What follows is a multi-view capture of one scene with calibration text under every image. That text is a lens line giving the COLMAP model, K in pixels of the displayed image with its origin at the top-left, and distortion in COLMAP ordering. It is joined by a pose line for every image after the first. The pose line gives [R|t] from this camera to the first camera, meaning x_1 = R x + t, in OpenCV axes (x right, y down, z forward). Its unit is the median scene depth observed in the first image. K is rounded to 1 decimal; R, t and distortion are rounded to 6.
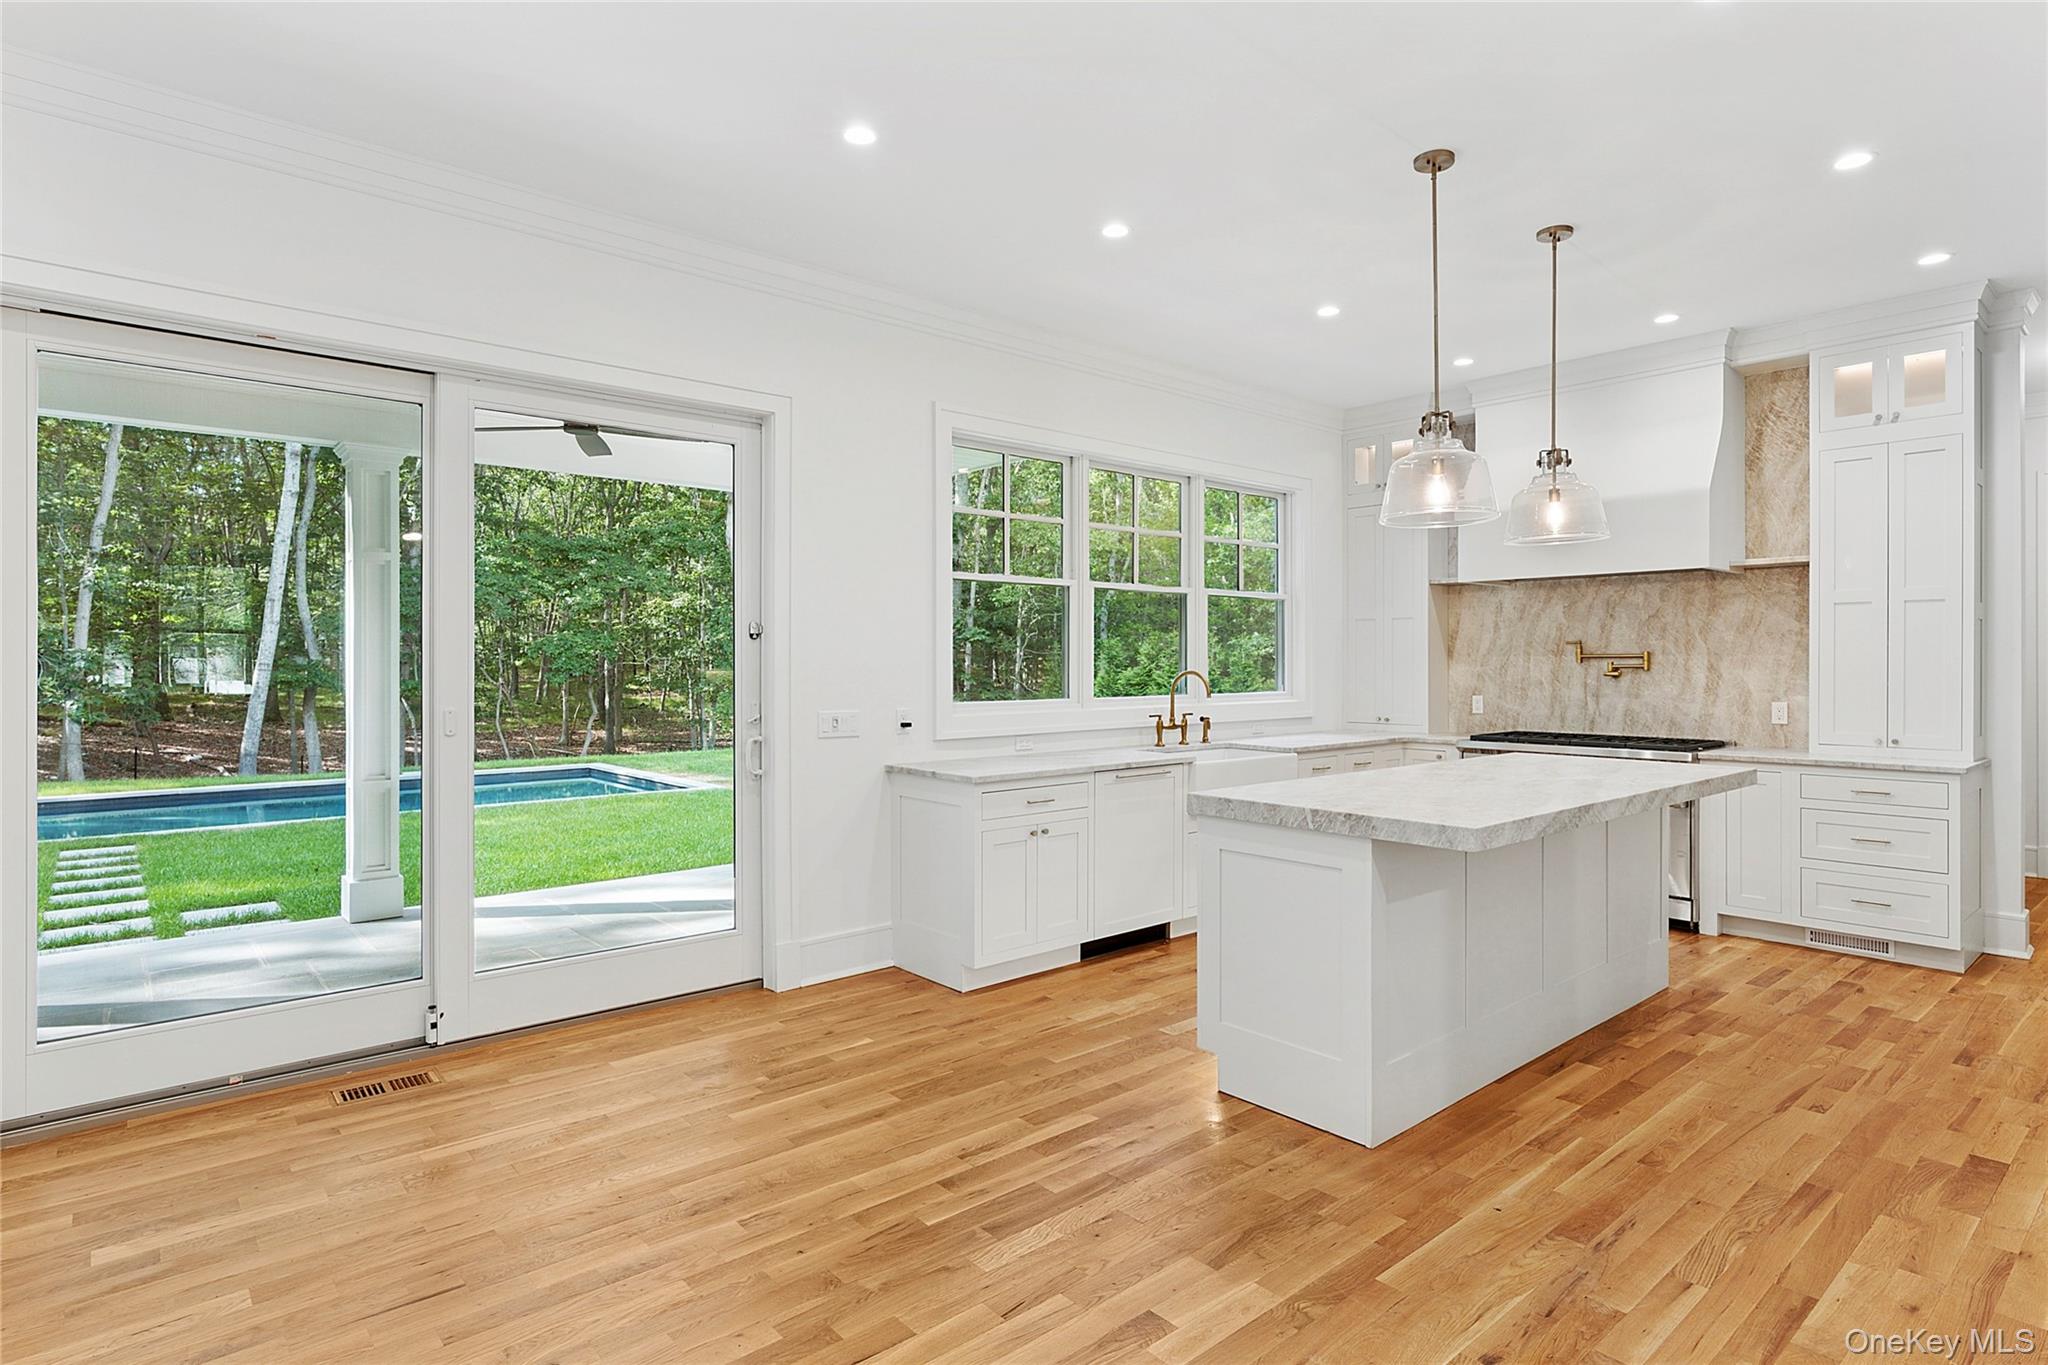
lens RADIAL K [[1072.7, 0, 1022.5], [0, 1072.7, 671.6], [0, 0, 1]] dist [-0.000752, 0.000695]
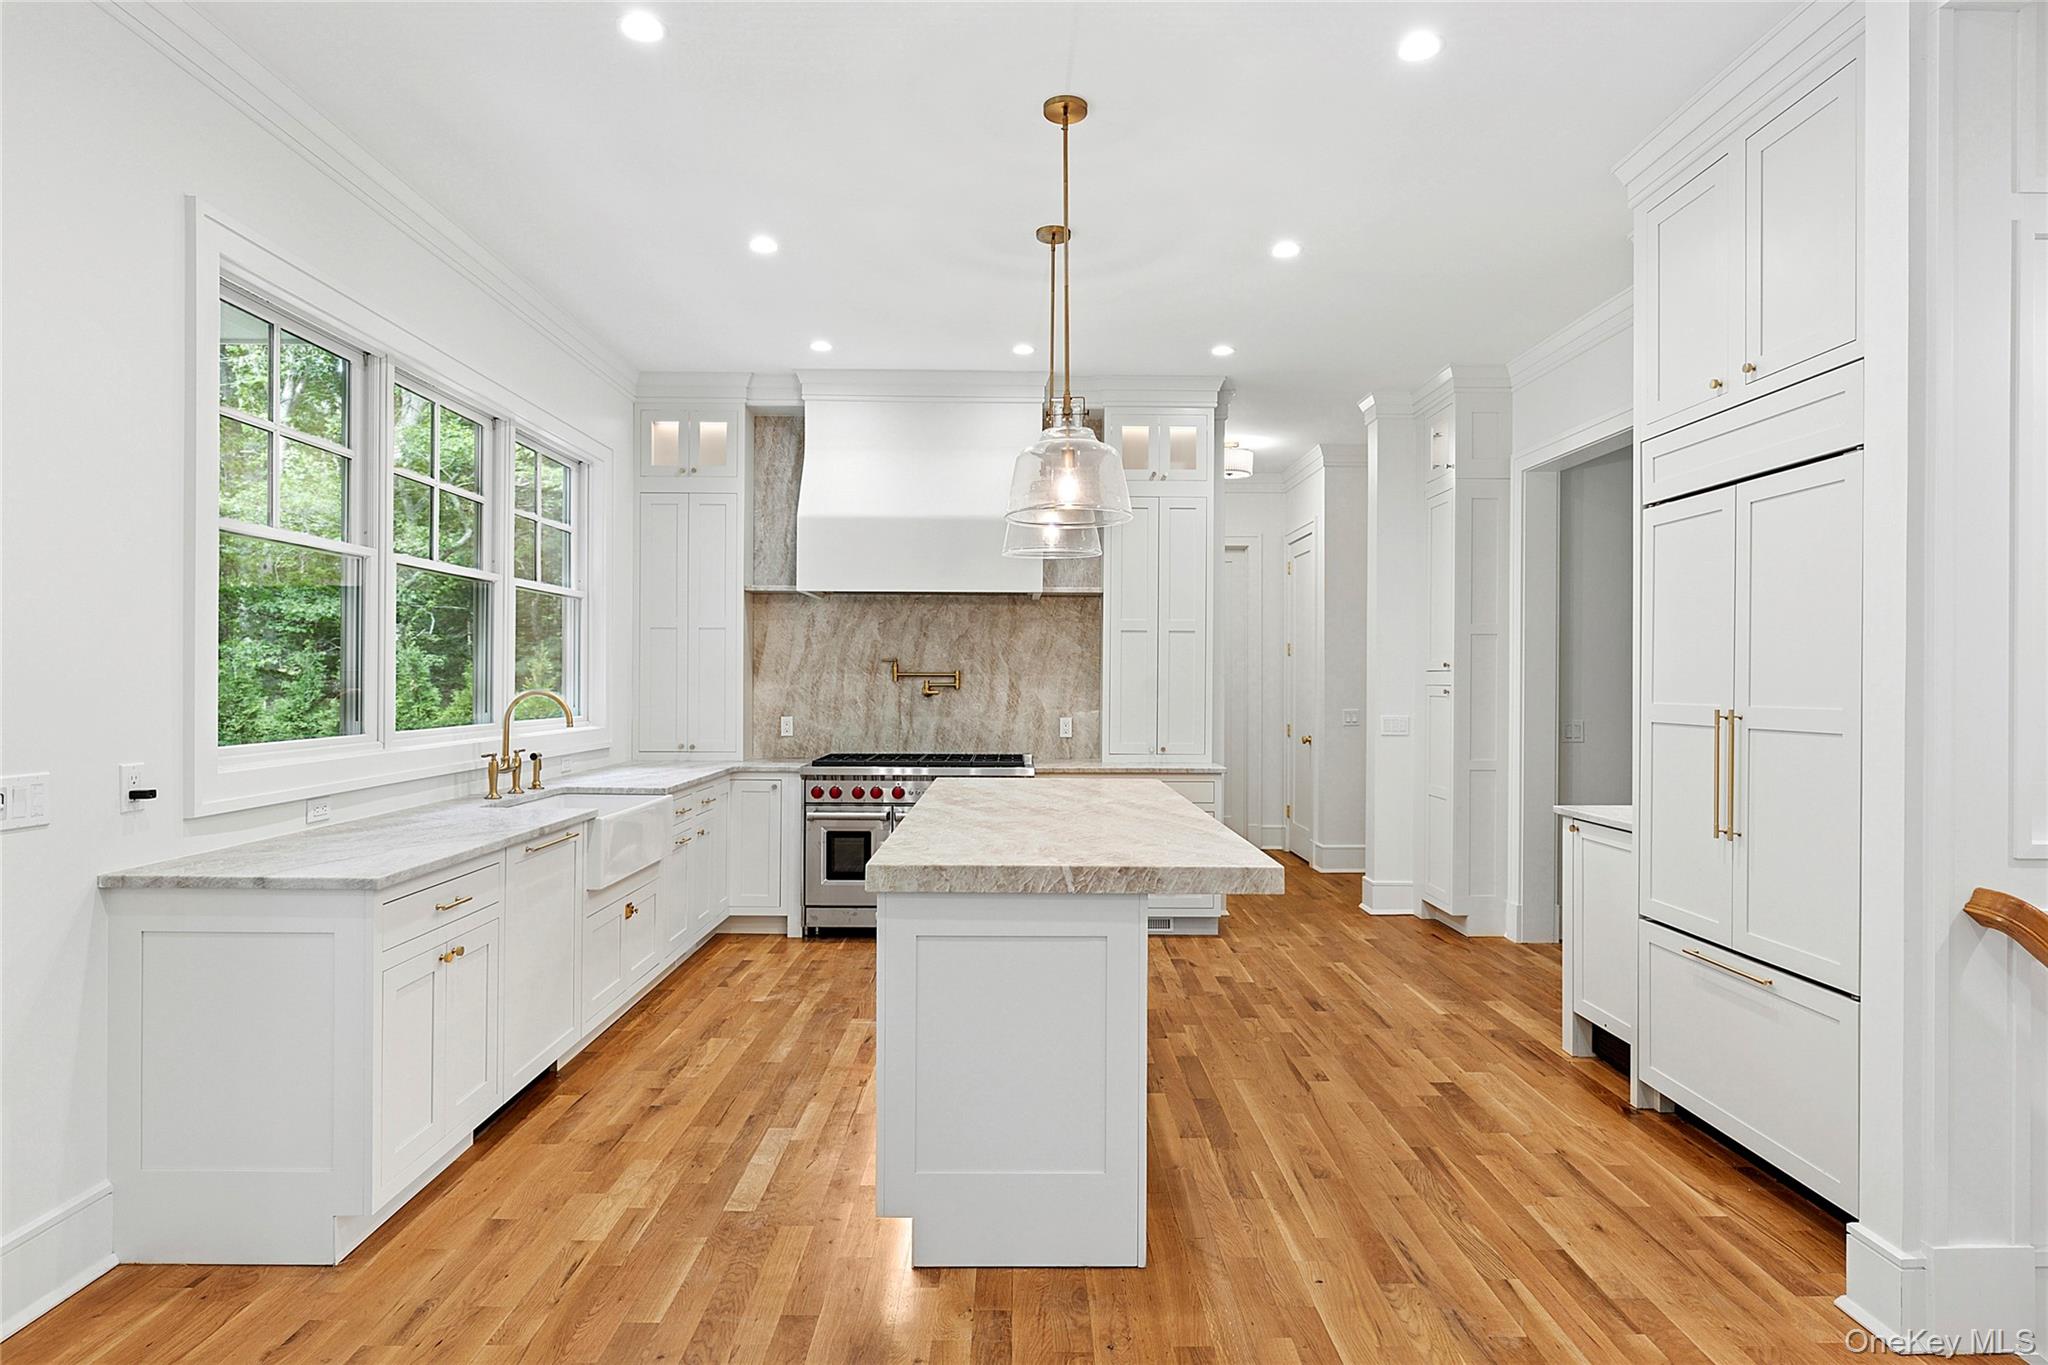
lens RADIAL K [[1134.8, 0, 1025.0], [0, 1134.8, 685.3], [0, 0, 1]] dist [-0.005944, 0.002915]
pose [[0.646127, 0.001982, 0.763228, -0.250749], [0.000013, 0.999997, -0.002608, -0.002352], [-0.763230, 0.001695, 0.646125, 0.311219]]
